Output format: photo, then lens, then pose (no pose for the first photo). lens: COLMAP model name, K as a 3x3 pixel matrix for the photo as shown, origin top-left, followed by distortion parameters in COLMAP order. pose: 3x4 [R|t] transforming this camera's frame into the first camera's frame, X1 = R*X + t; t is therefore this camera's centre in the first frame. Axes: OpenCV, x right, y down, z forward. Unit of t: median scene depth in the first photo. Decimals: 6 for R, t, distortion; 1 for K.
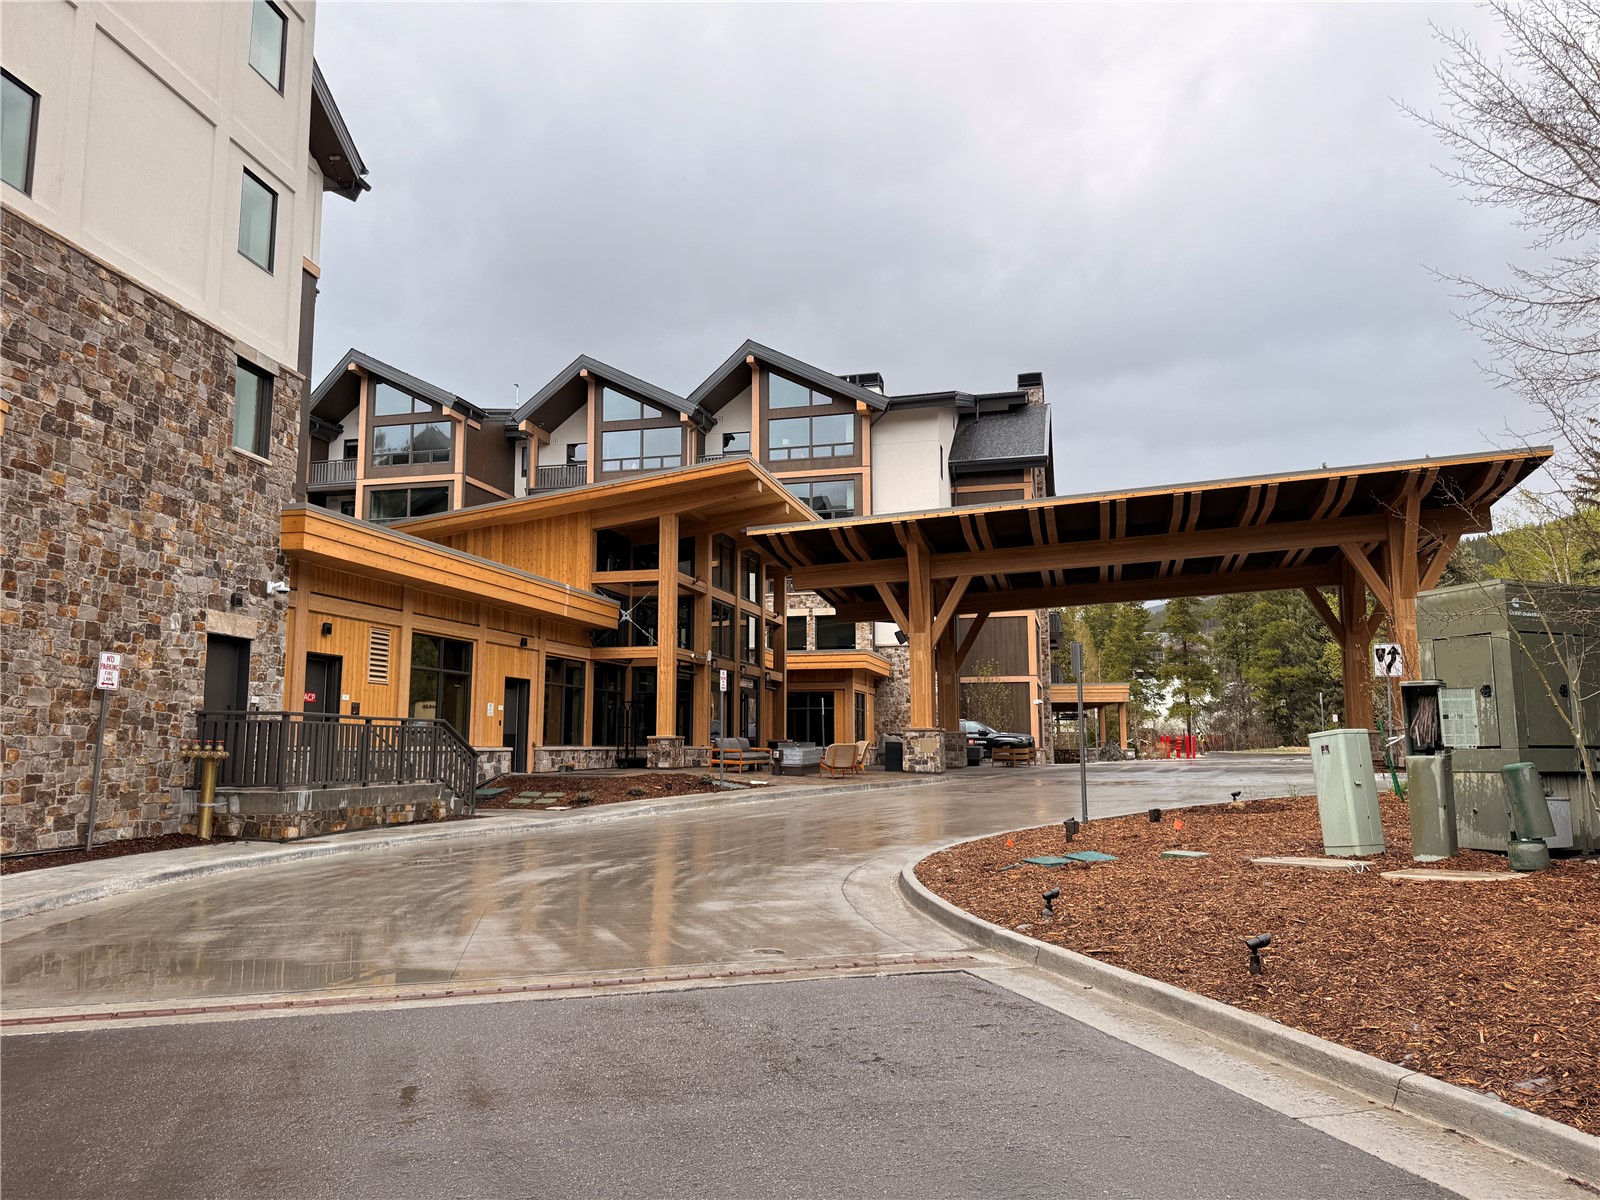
lens RADIAL K [[1130.9, 0, 787.7], [0, 1130.9, 605.5], [0, 0, 1]] dist [0.162693, -0.243422]
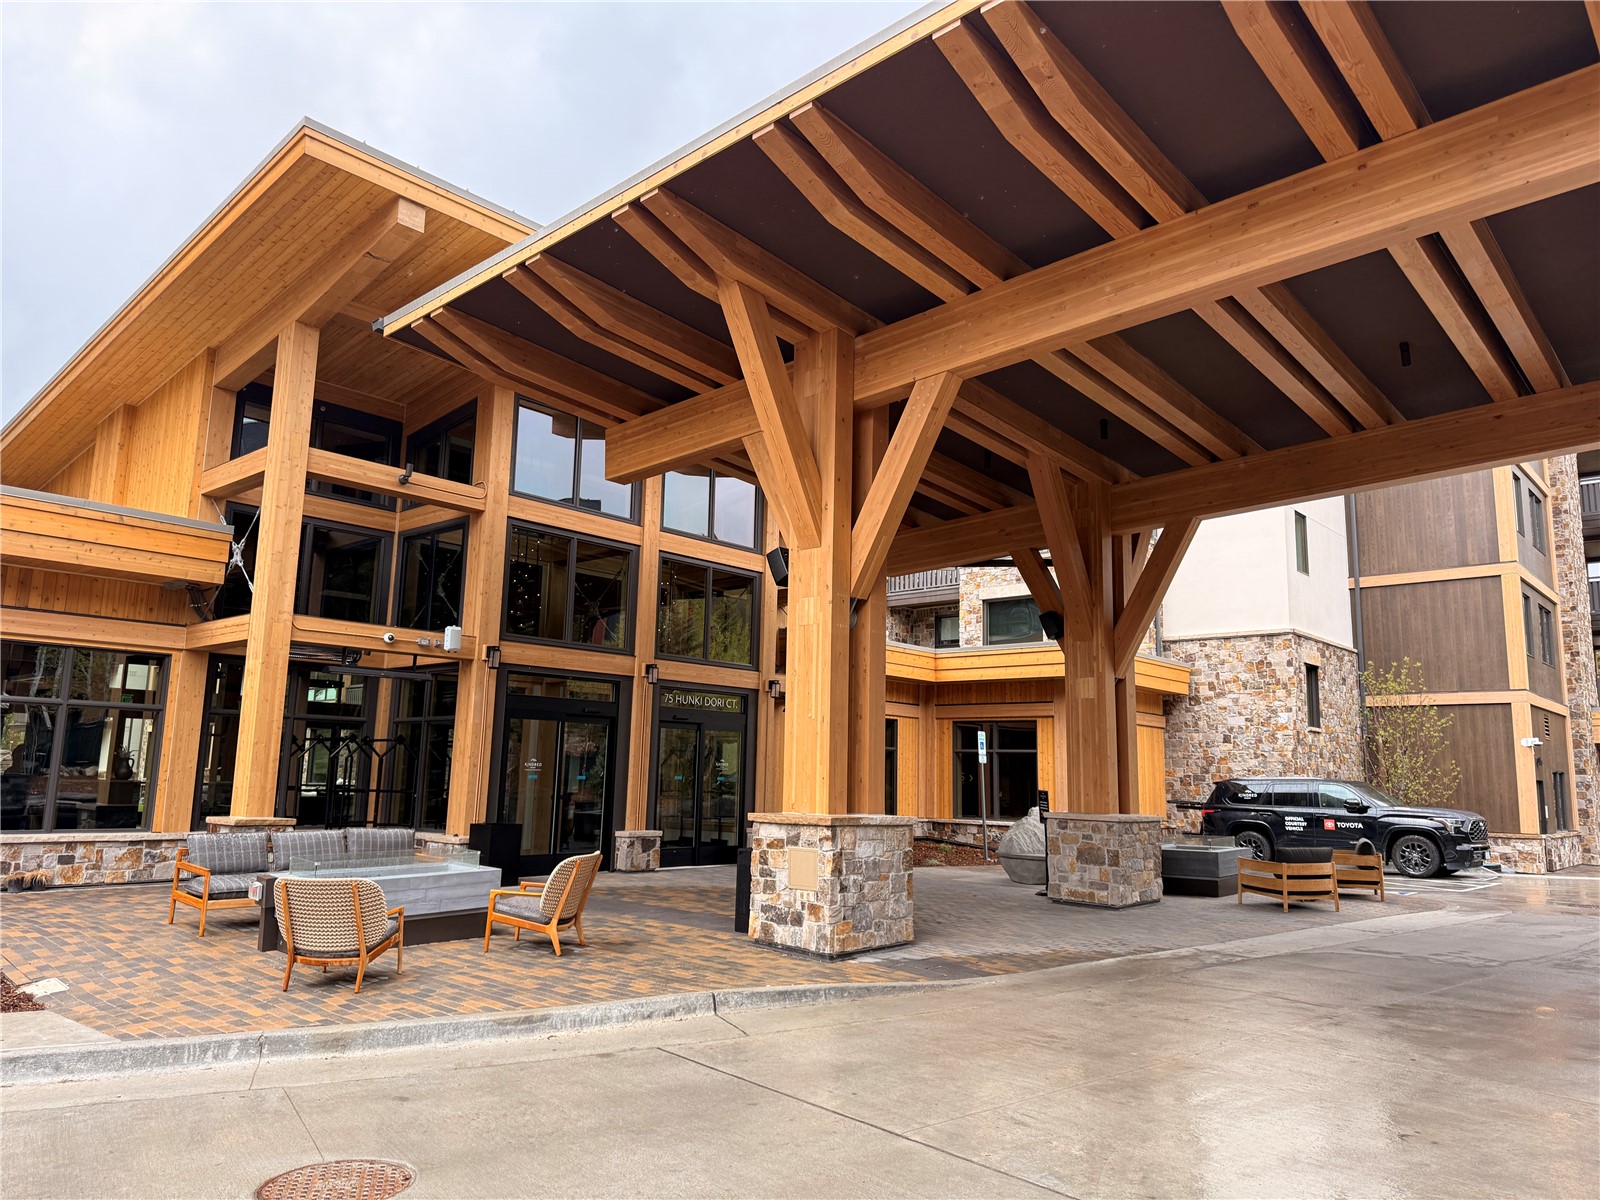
lens RADIAL K [[1130.9, 0, 787.7], [0, 1130.9, 605.5], [0, 0, 1]] dist [0.162693, -0.243422]
pose [[0.892293, -0.049360, -0.448749, 0.261284], [0.035546, 0.998600, -0.039162, 0.053875], [0.450054, 0.018993, 0.892799, 0.649768]]
